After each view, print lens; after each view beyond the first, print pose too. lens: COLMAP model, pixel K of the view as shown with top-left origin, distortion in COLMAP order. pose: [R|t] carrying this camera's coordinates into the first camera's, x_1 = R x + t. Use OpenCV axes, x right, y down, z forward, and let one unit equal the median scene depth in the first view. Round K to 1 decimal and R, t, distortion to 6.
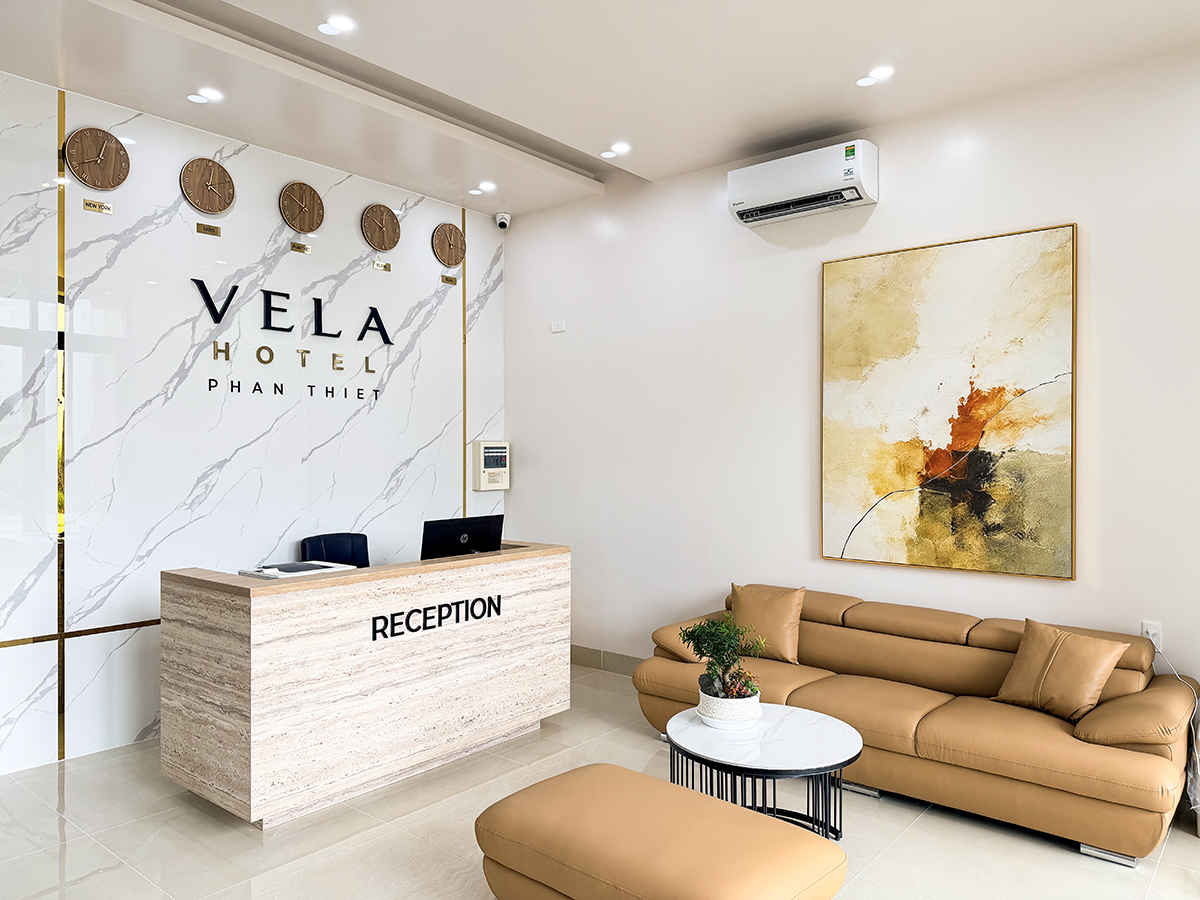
lens RADIAL K [[824.0, 0, 594.2], [0, 824.0, 456.0], [0, 0, 1]] dist [0.102752, -0.160781]
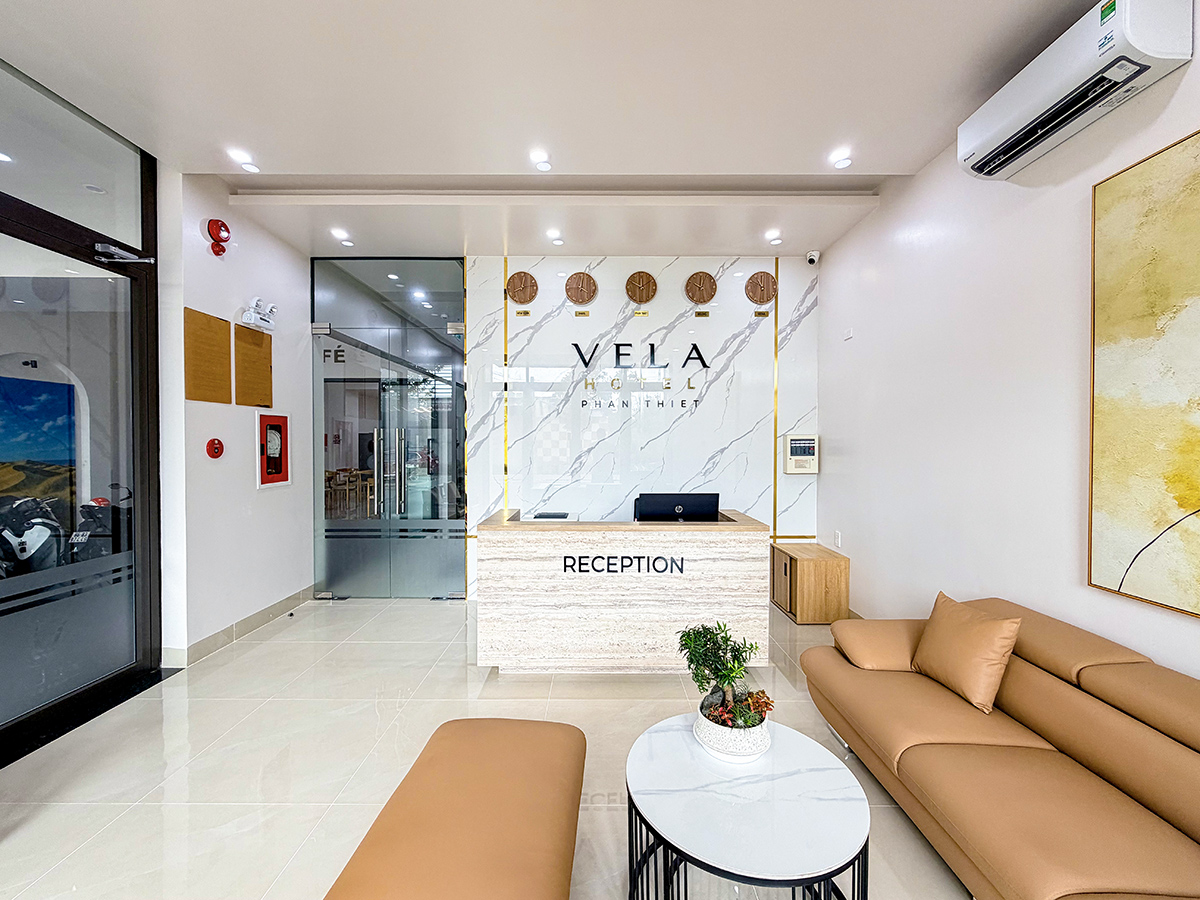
lens RADIAL K [[480.6, 0, 600.0], [0, 480.6, 450.0], [0, 0, 1]] dist [0.000247, -0.000171]
pose [[0.642904, 0.010511, -0.765875, 0.343812], [-0.004919, 0.999942, 0.009594, -0.000233], [0.765931, -0.002401, 0.642918, 0.418877]]
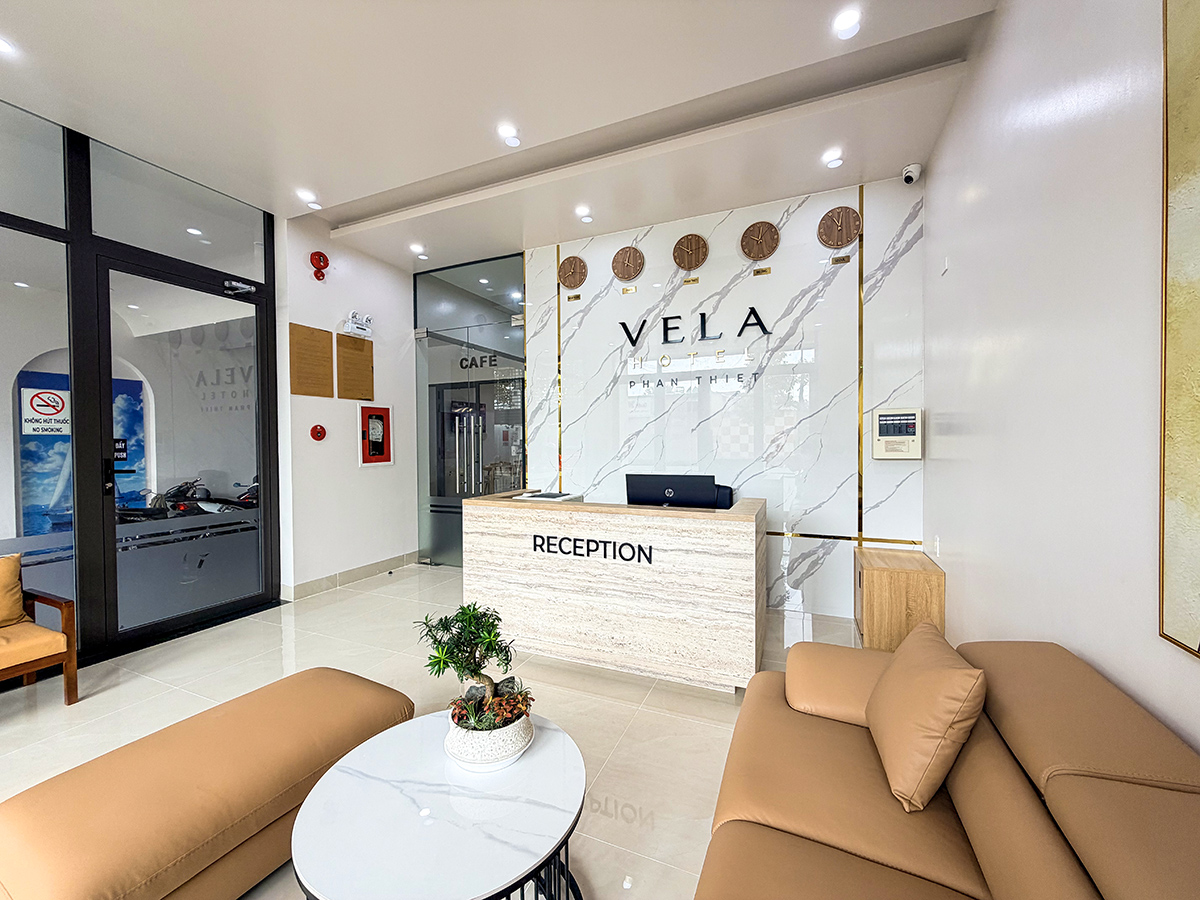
lens RADIAL K [[473.8, 0, 600.0], [0, 473.8, 450.0], [0, 0, 1]] dist [0.000079, 0.000122]
pose [[0.283867, 0.013551, -0.958768, 0.445667], [0.002378, 0.999887, 0.014836, 0.030662], [0.958861, -0.006492, 0.283803, 0.725082]]
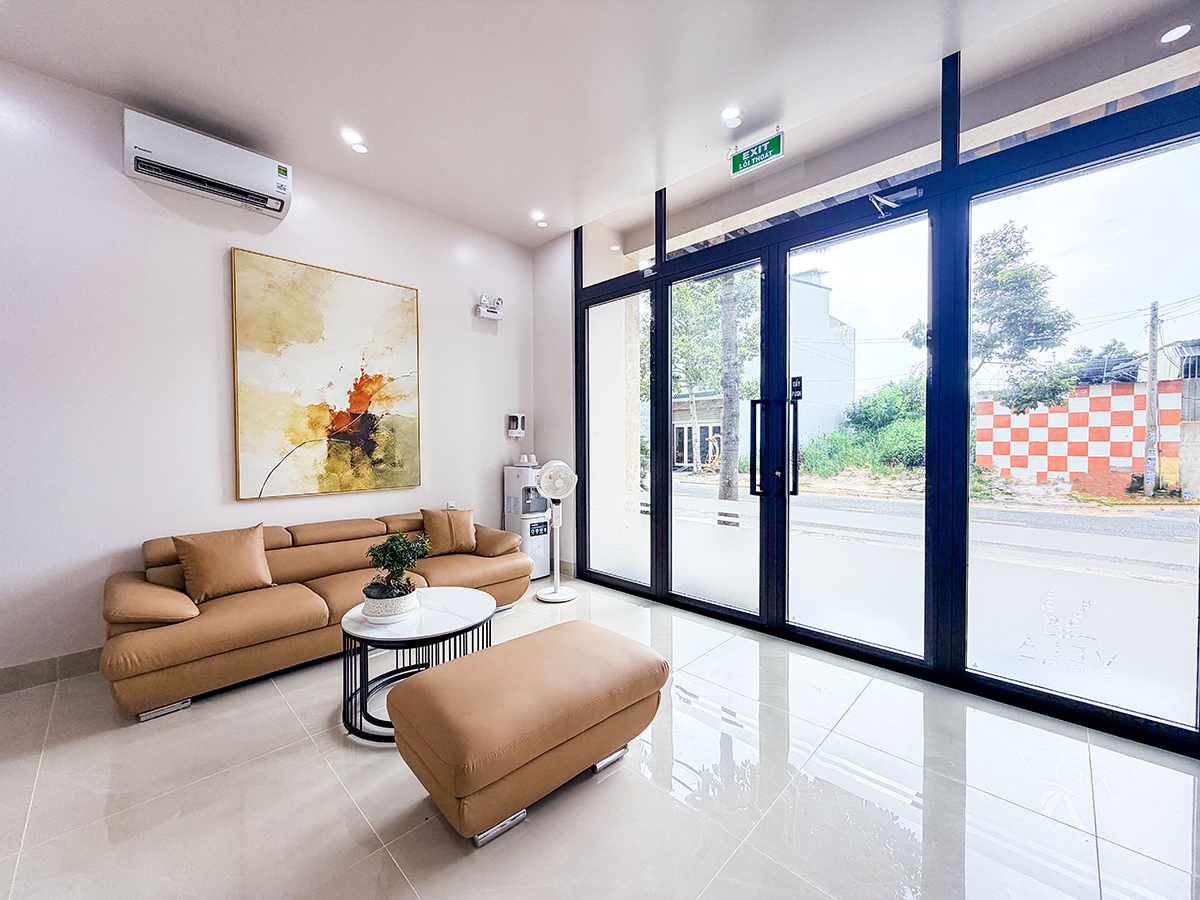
lens RADIAL K [[480.6, 0, 600.0], [0, 480.6, 450.0], [0, 0, 1]] dist [0.000247, -0.000171]
pose [[0.077910, -0.021621, 0.996726, -0.387542], [0.009331, 0.999737, 0.020957, 0.045023], [-0.996917, 0.007668, 0.078091, 0.469551]]
